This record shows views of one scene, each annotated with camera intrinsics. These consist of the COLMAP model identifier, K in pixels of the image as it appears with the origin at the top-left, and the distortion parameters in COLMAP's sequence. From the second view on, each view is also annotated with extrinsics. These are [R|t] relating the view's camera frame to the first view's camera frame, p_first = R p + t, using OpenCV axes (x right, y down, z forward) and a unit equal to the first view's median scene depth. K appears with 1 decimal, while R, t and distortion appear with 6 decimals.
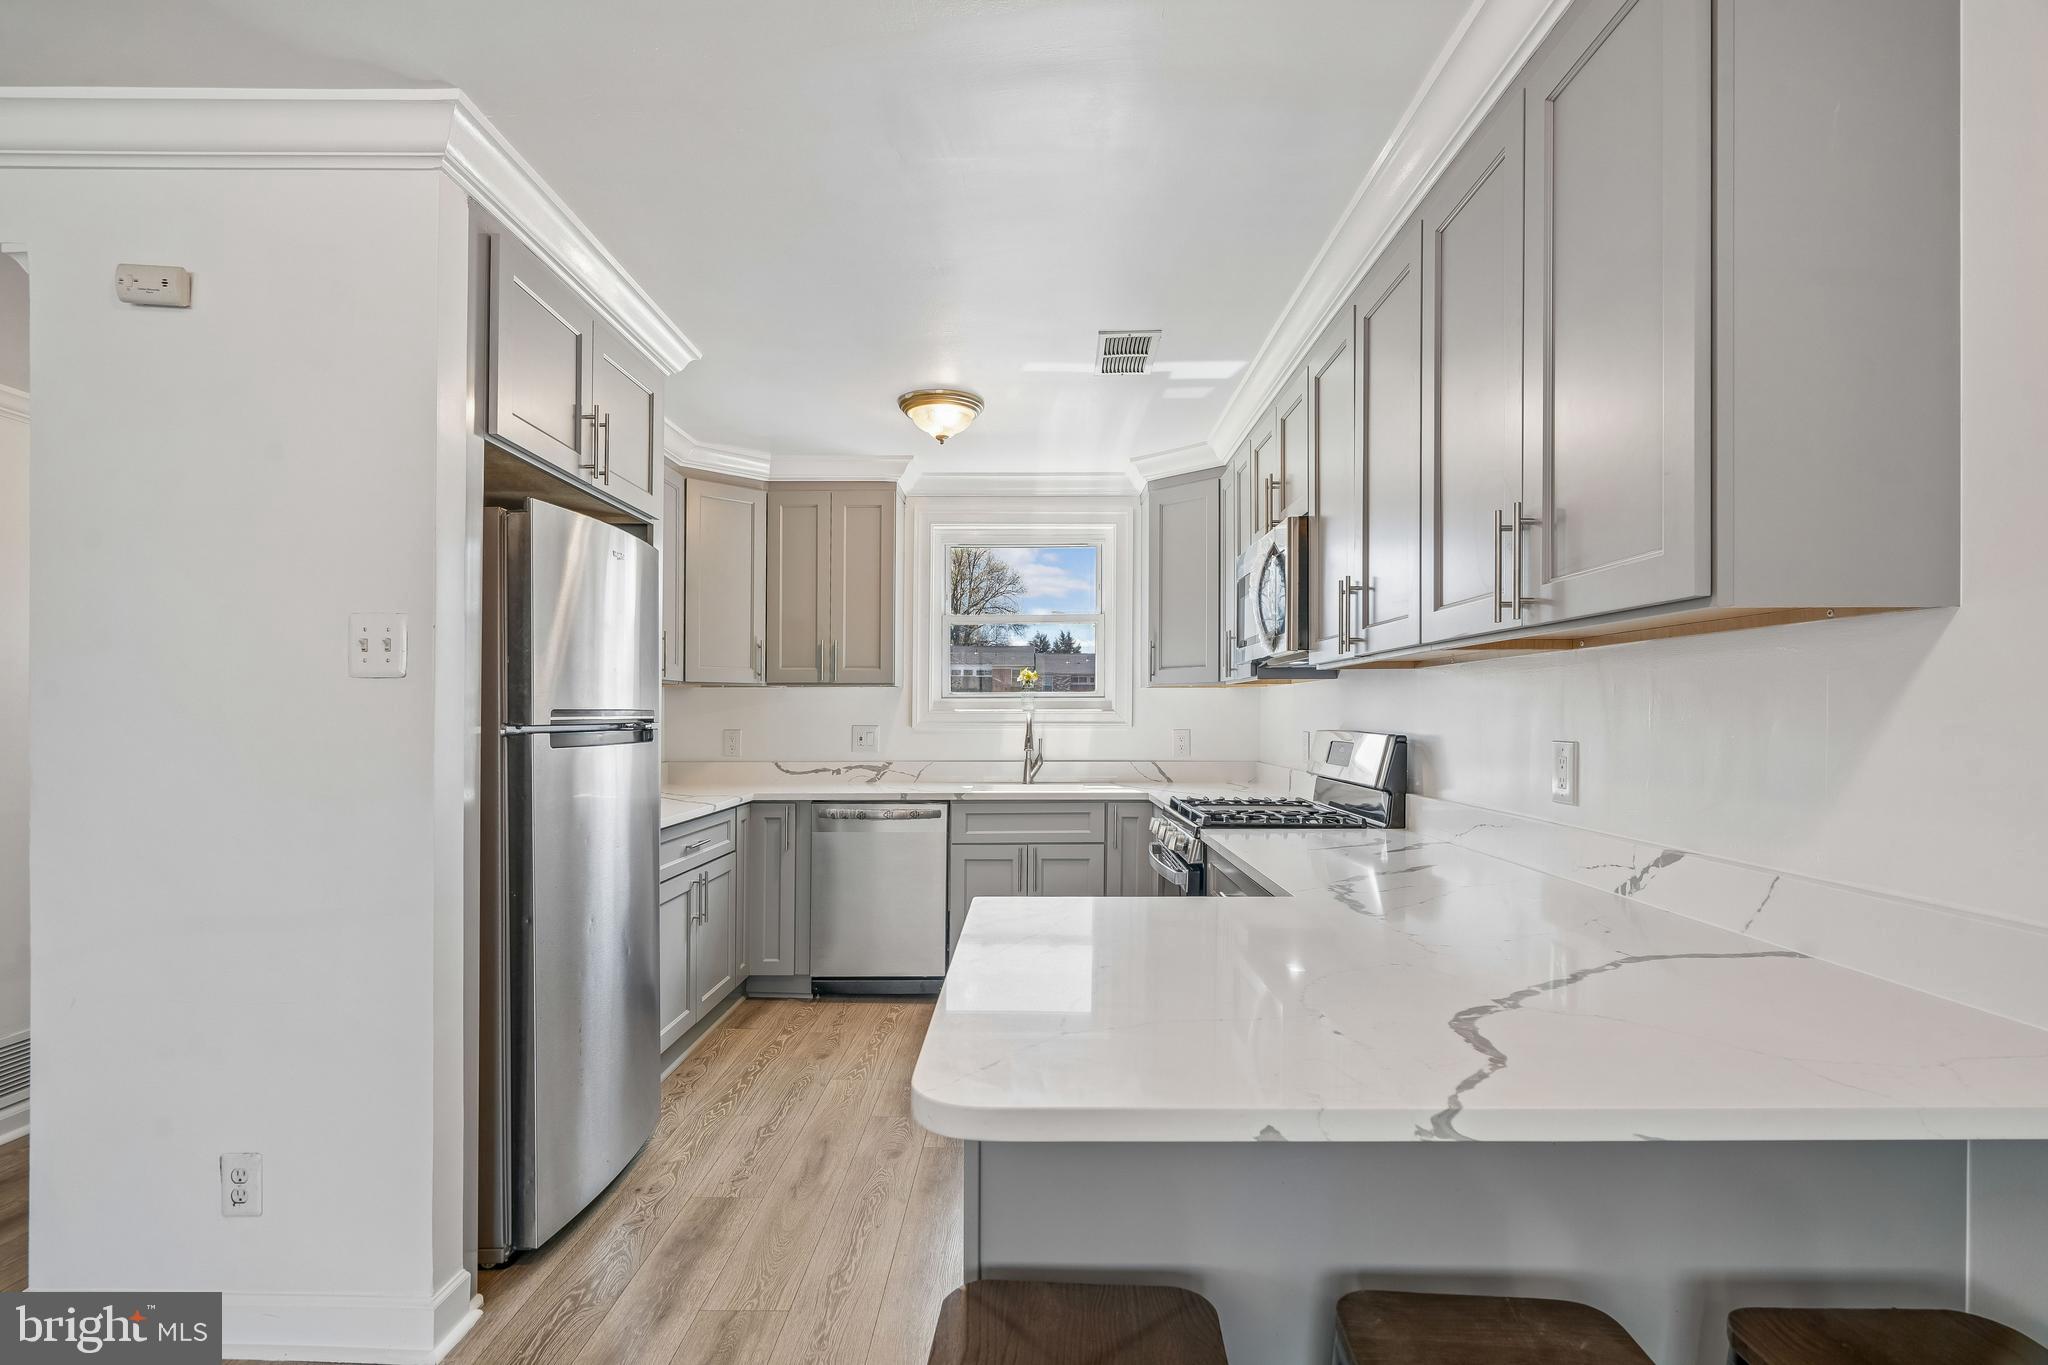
lens RADIAL K [[964.2, 0, 1028.2], [0, 964.2, 712.8], [0, 0, 1]] dist [0.012153, 0.000353]
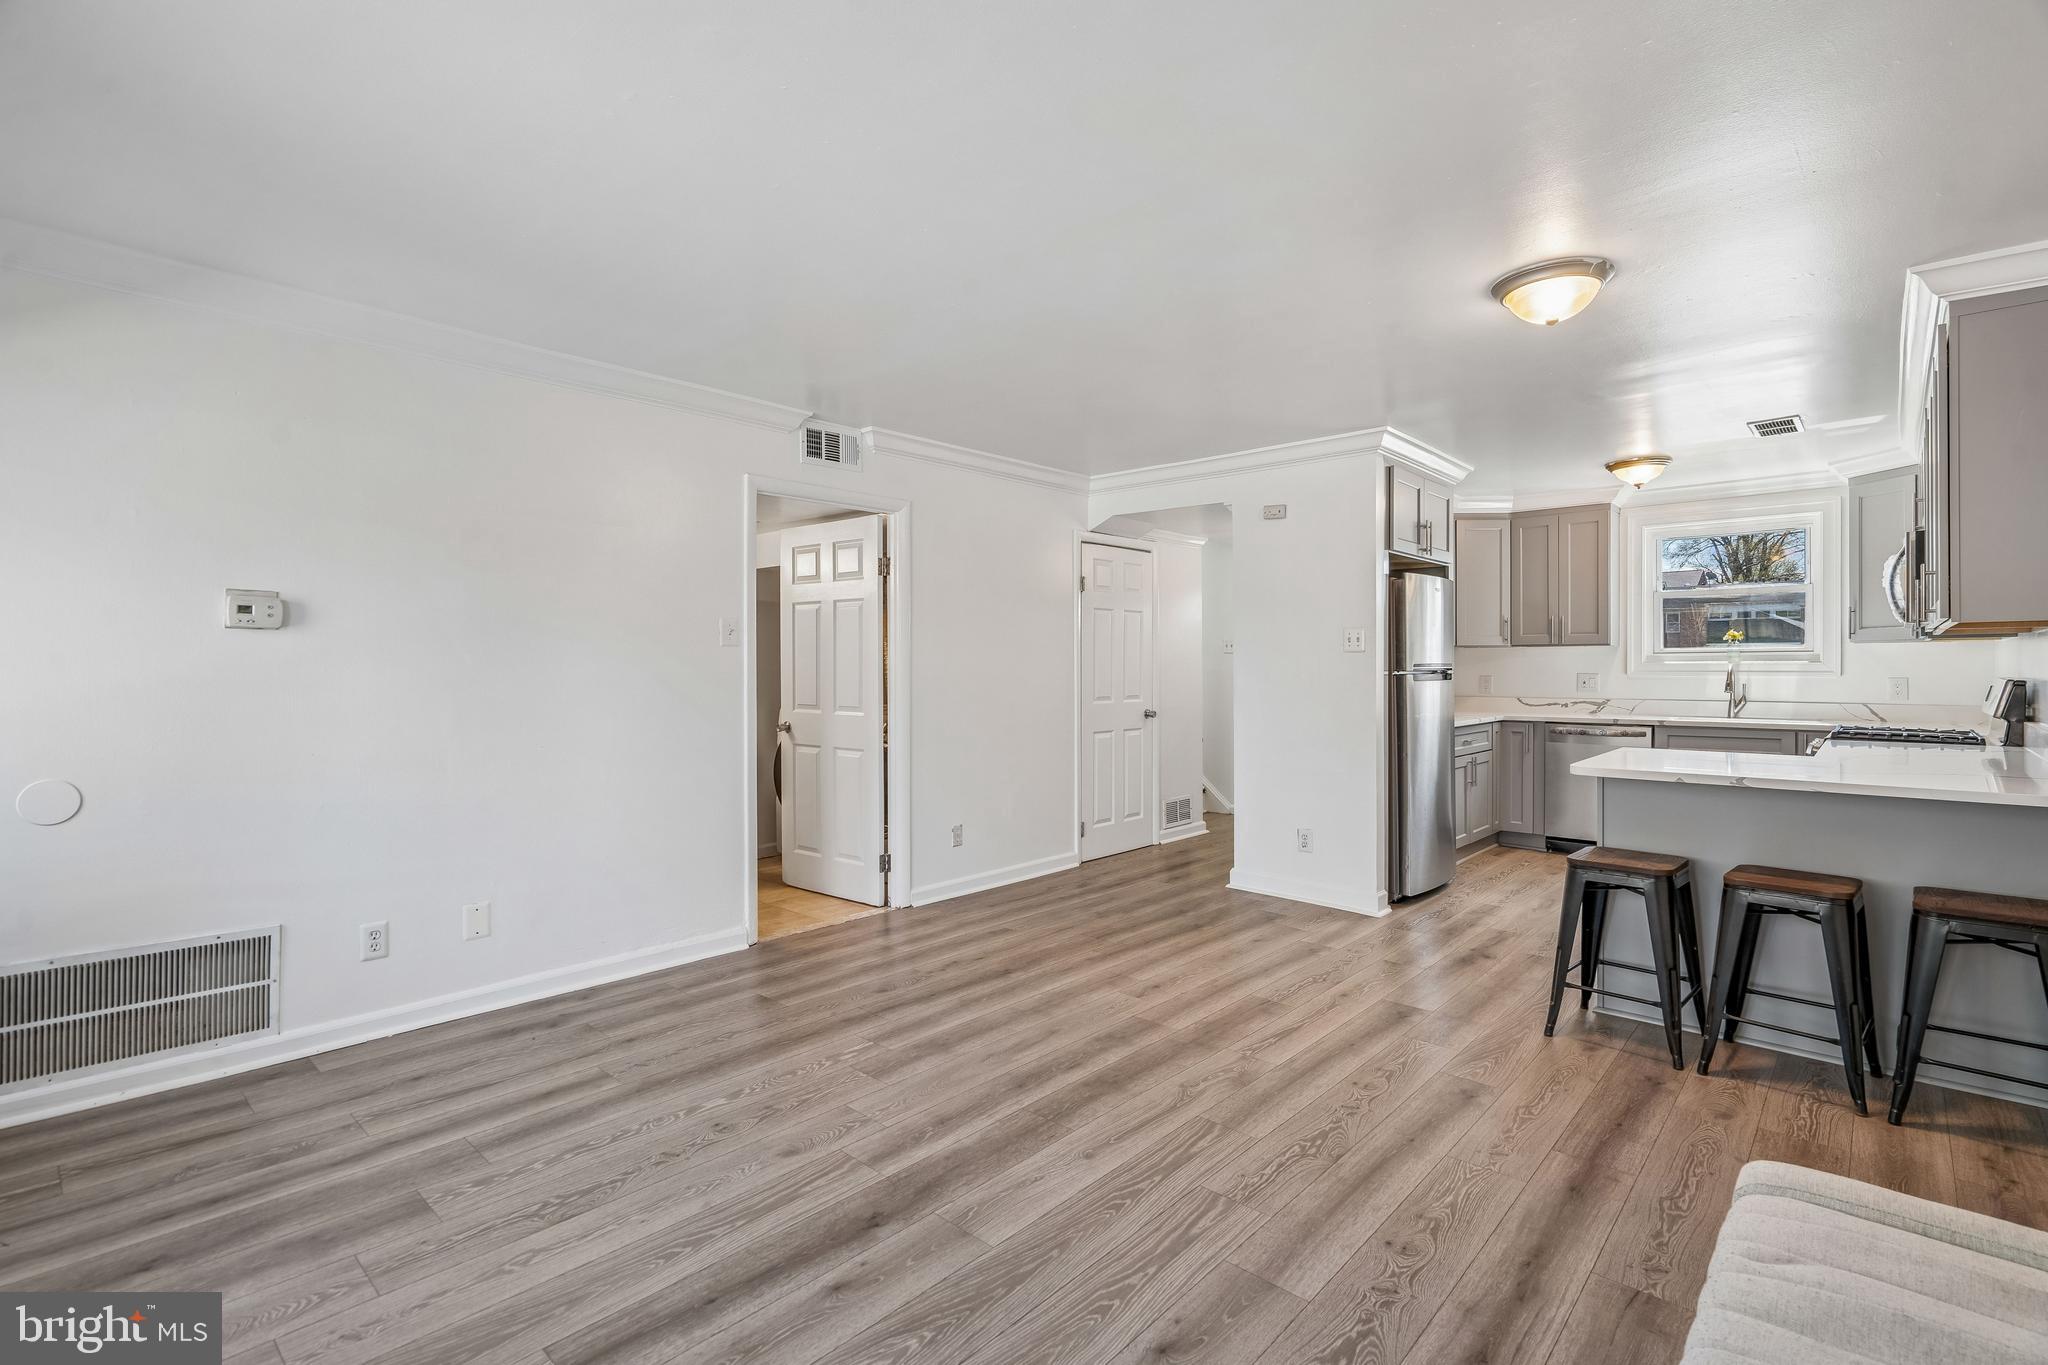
lens RADIAL K [[909.7, 0, 1013.1], [0, 909.7, 653.2], [0, 0, 1]] dist [0.003808, 0.000723]
pose [[0.729893, -0.010280, -0.683484, 0.151914], [0.002913, 0.999925, -0.011928, -0.003201], [0.683555, 0.006715, 0.729868, -0.648268]]
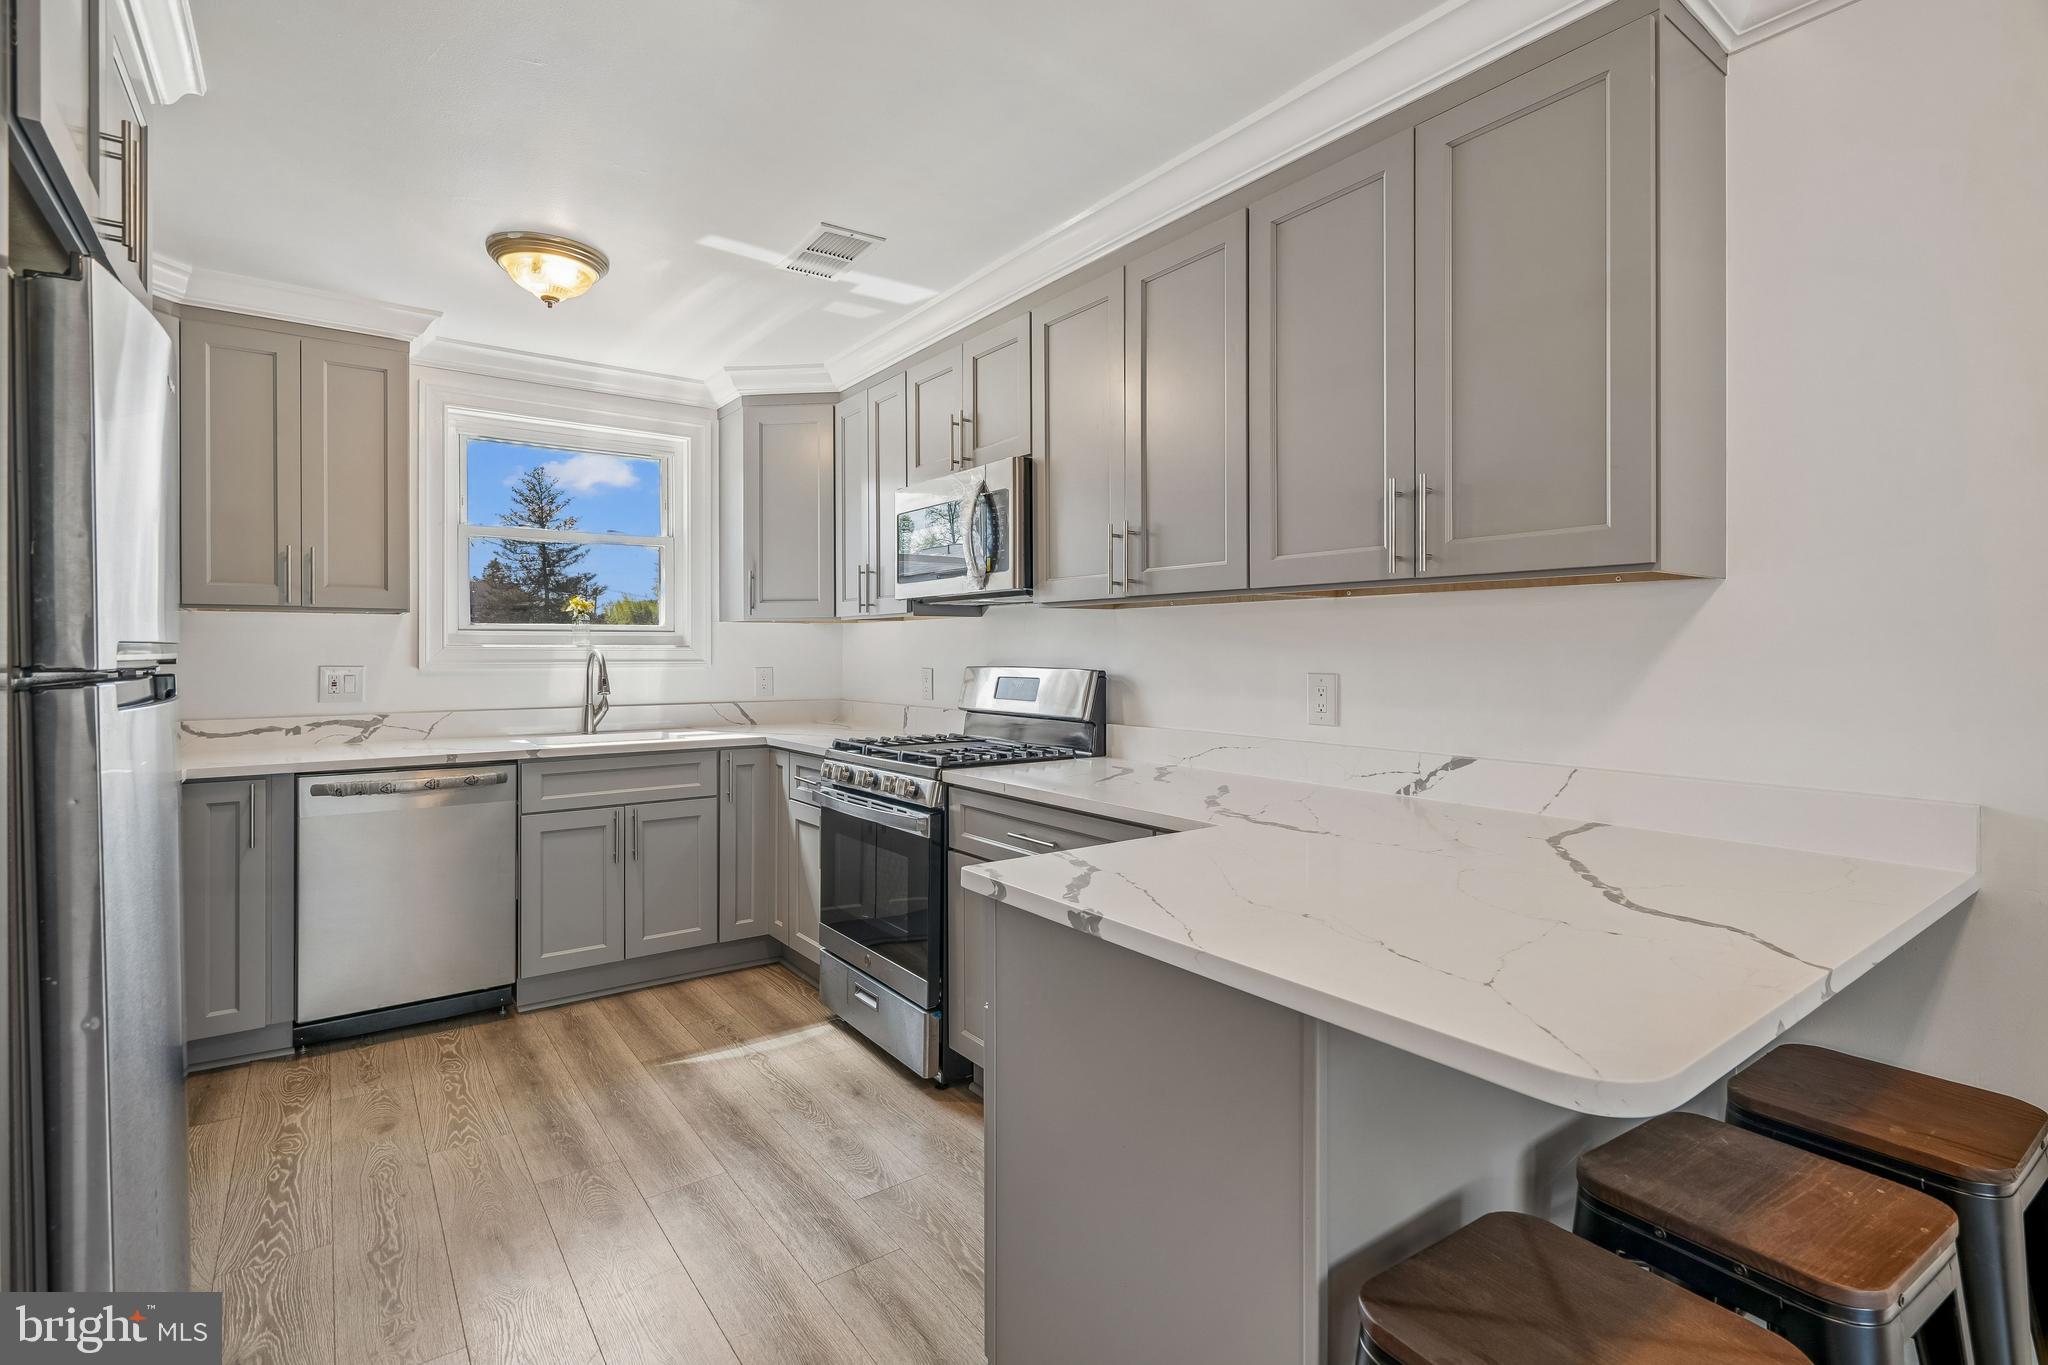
lens RADIAL K [[950.3, 0, 1024.9], [0, 950.3, 653.2], [0, 0, 1]] dist [-0.002360, 0.000450]
pose [[0.799125, -0.000428, 0.601165, -0.218231], [-0.001819, 0.999993, 0.003131, 0.000301], [-0.601162, -0.003595, 0.799119, 0.130435]]
